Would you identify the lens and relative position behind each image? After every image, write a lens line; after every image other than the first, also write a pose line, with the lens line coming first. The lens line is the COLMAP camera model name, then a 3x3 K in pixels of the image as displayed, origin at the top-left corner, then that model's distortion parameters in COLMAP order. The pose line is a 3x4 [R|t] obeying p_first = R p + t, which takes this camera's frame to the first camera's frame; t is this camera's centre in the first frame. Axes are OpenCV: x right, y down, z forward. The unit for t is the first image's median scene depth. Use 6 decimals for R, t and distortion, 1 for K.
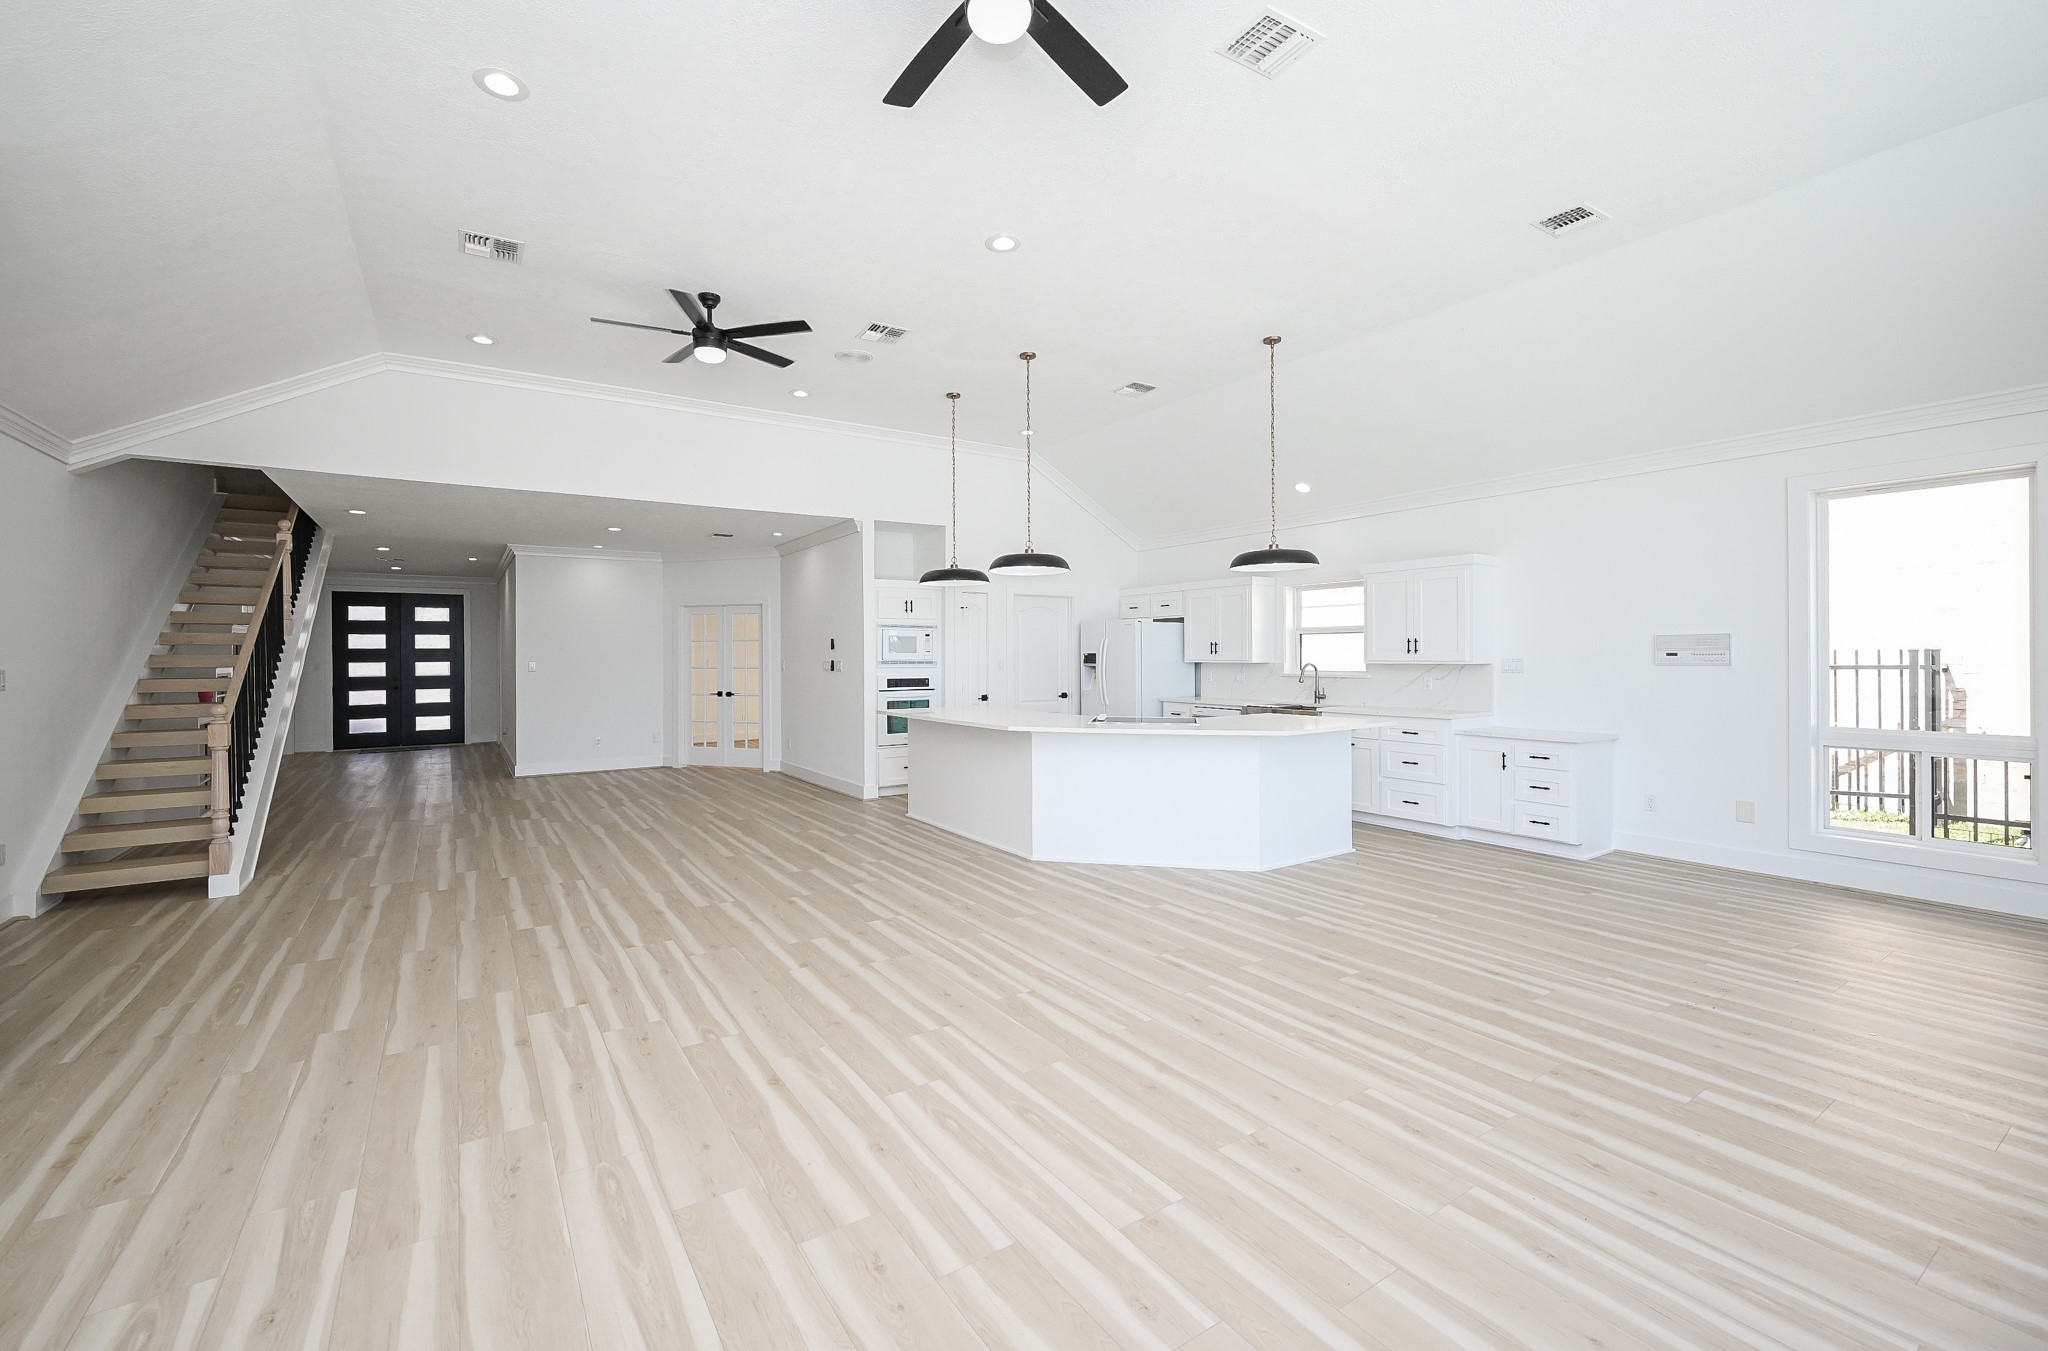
lens RADIAL K [[839.0, 0, 987.0], [0, 839.0, 638.5], [0, 0, 1]] dist [-0.000434, -0.000314]
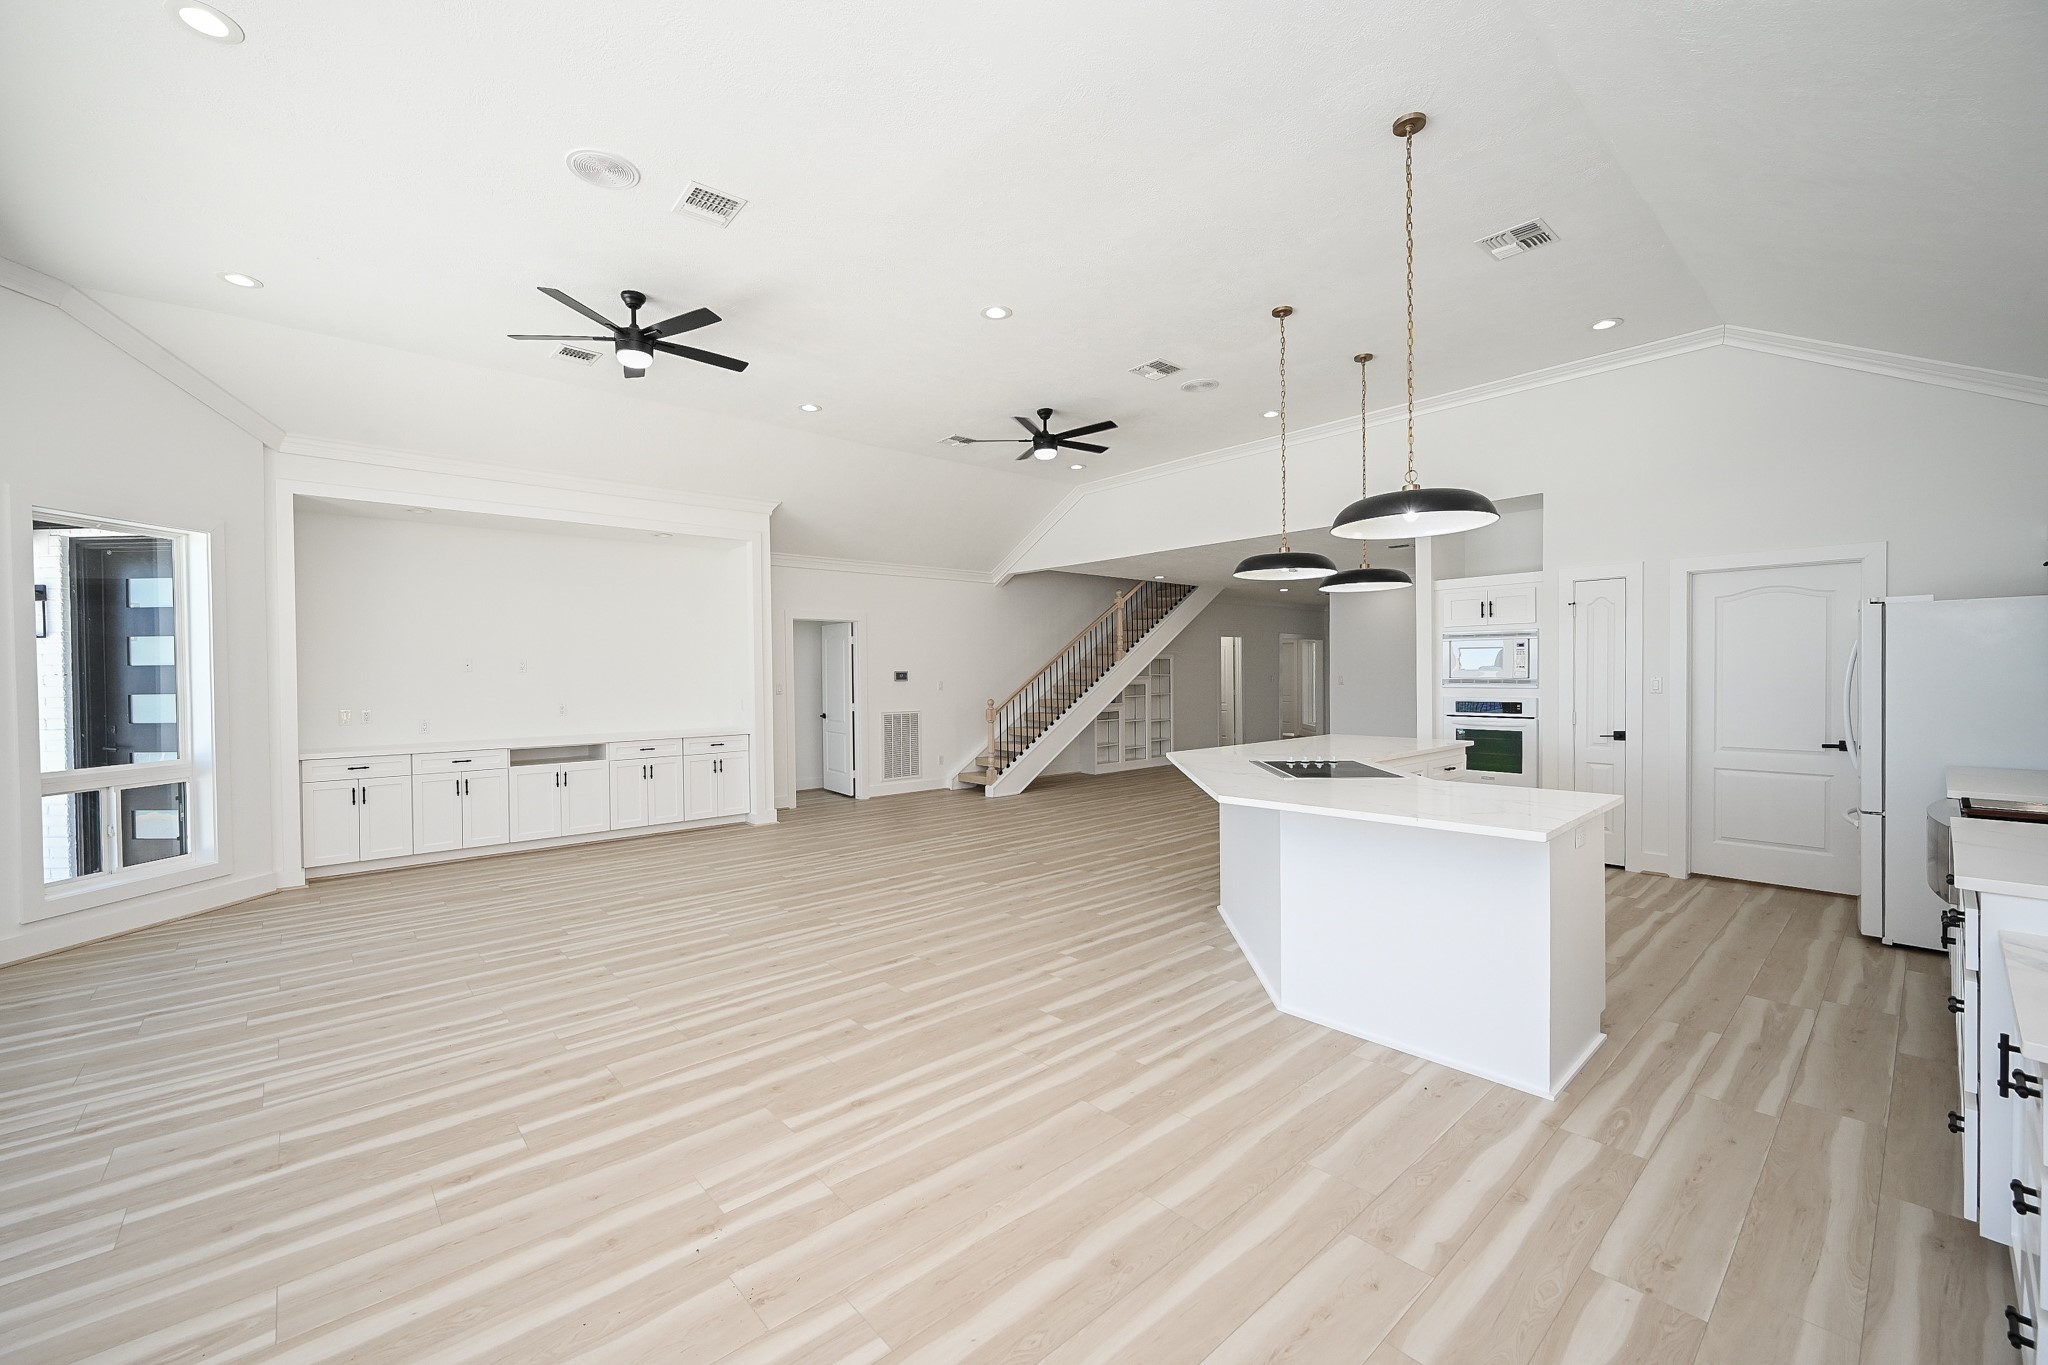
lens RADIAL K [[818.3, 0, 1015.8], [0, 818.3, 676.3], [0, 0, 1]] dist [-0.002070, -0.000070]
pose [[0.159949, 0.006775, -0.987102, 1.408226], [0.029260, 0.999505, 0.011602, 0.005313], [0.986692, -0.030738, 0.159671, 1.071196]]
